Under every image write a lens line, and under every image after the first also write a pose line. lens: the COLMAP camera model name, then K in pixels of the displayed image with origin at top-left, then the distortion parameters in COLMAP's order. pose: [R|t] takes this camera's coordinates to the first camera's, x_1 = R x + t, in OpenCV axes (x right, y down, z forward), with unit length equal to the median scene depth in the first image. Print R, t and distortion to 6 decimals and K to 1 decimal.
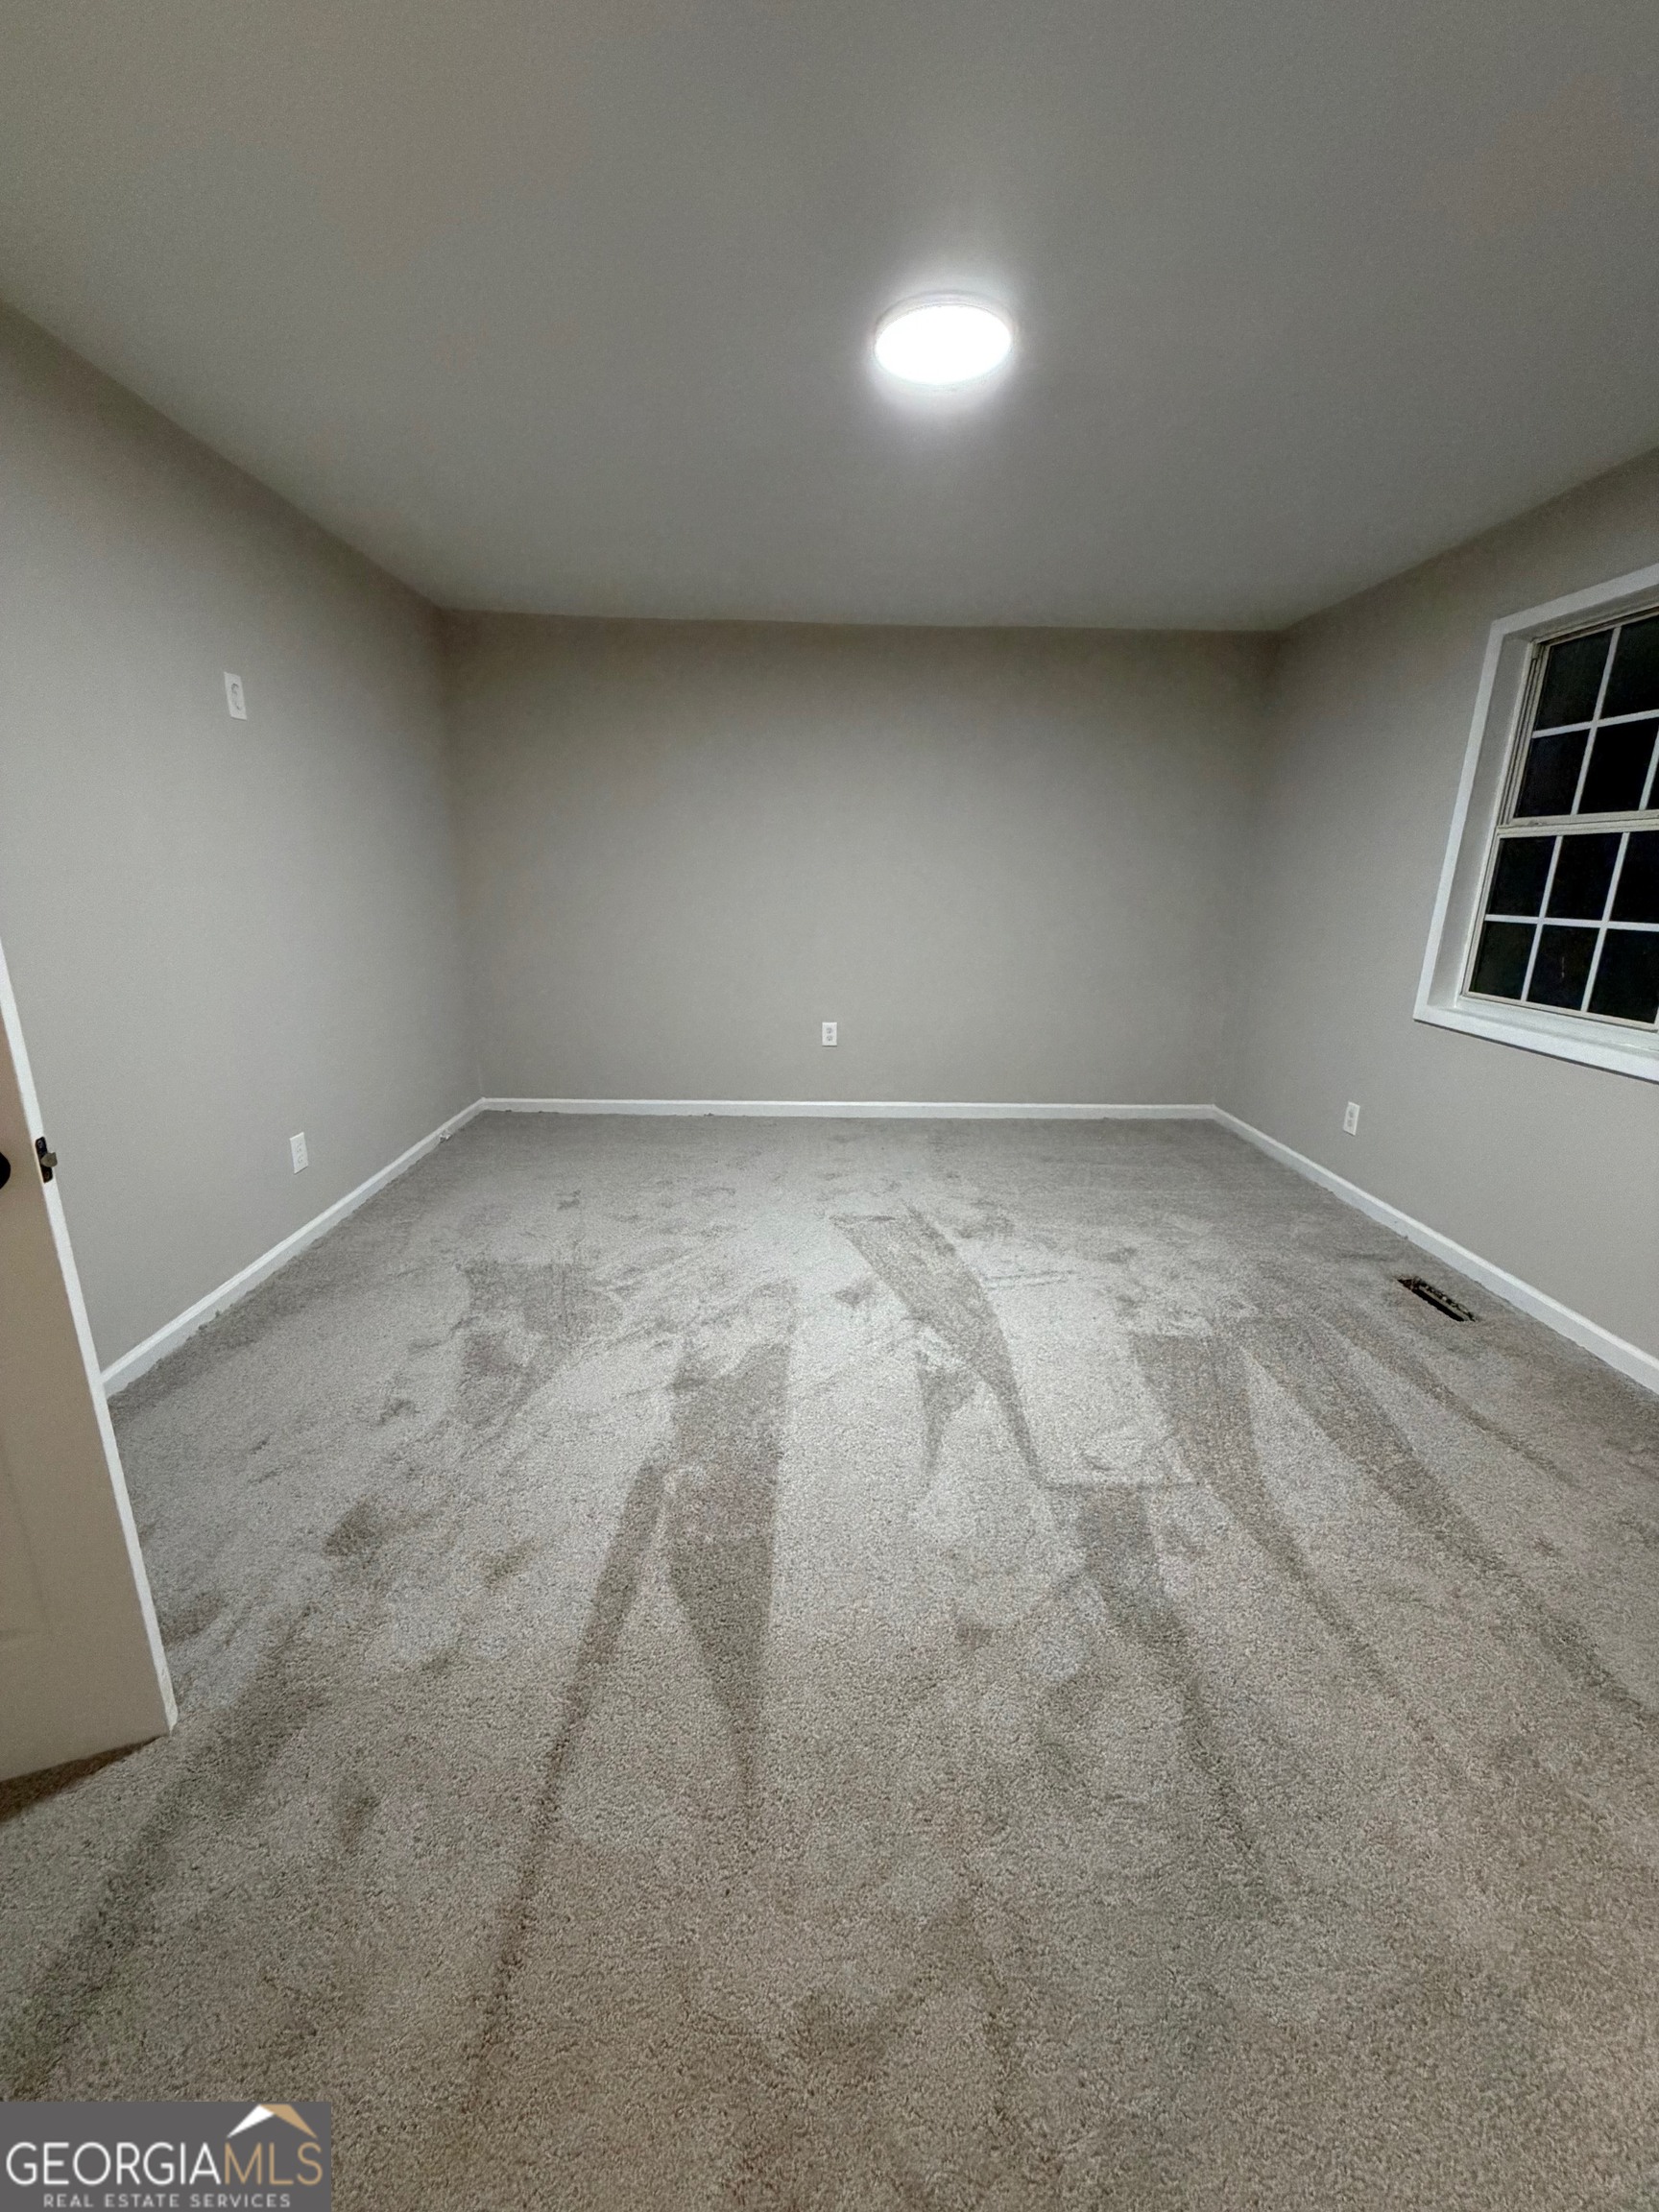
lens RADIAL K [[890.7, 0, 829.5], [0, 890.7, 1106.0], [0, 0, 1]] dist [0.001119, 0.000090]
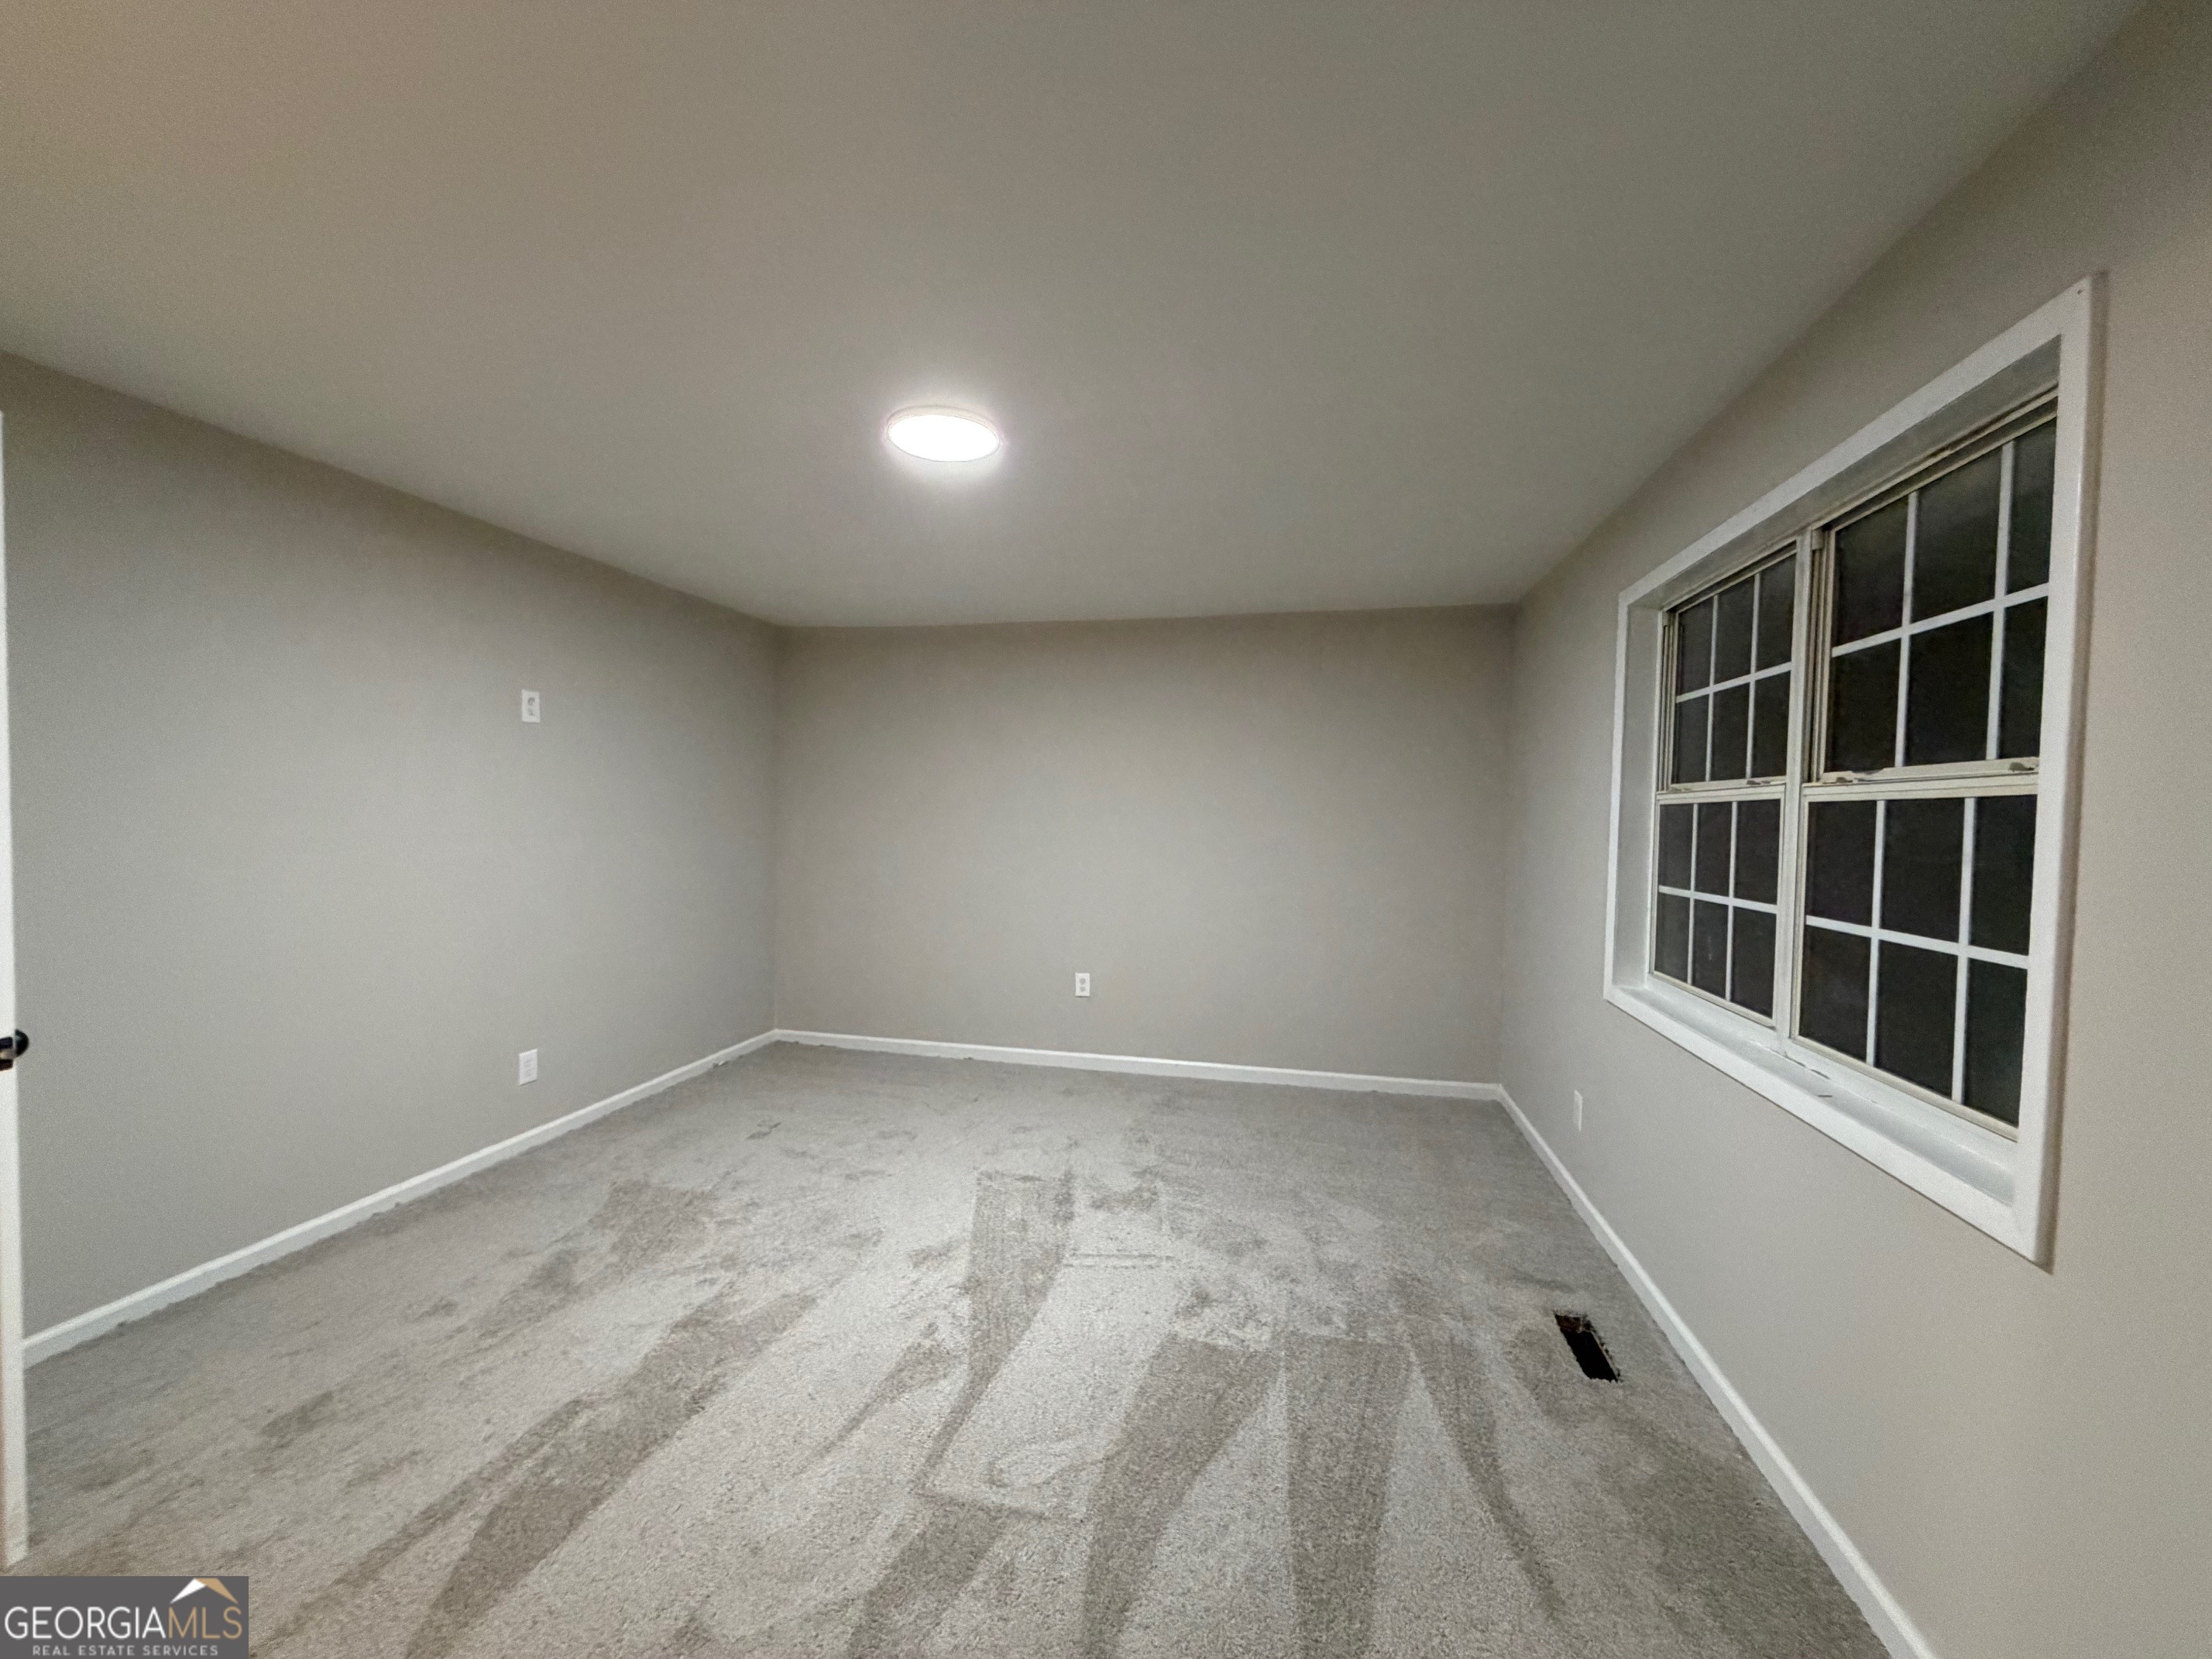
lens RADIAL K [[890.0, 0, 1106.0], [0, 890.0, 829.5], [0, 0, 1]] dist [-0.002456, -0.000030]
pose [[0.969600, 0.003795, -0.244667, 0.449657], [-0.063318, 0.969716, -0.235884, -0.023967], [0.236363, 0.244205, 0.940477, 0.006747]]
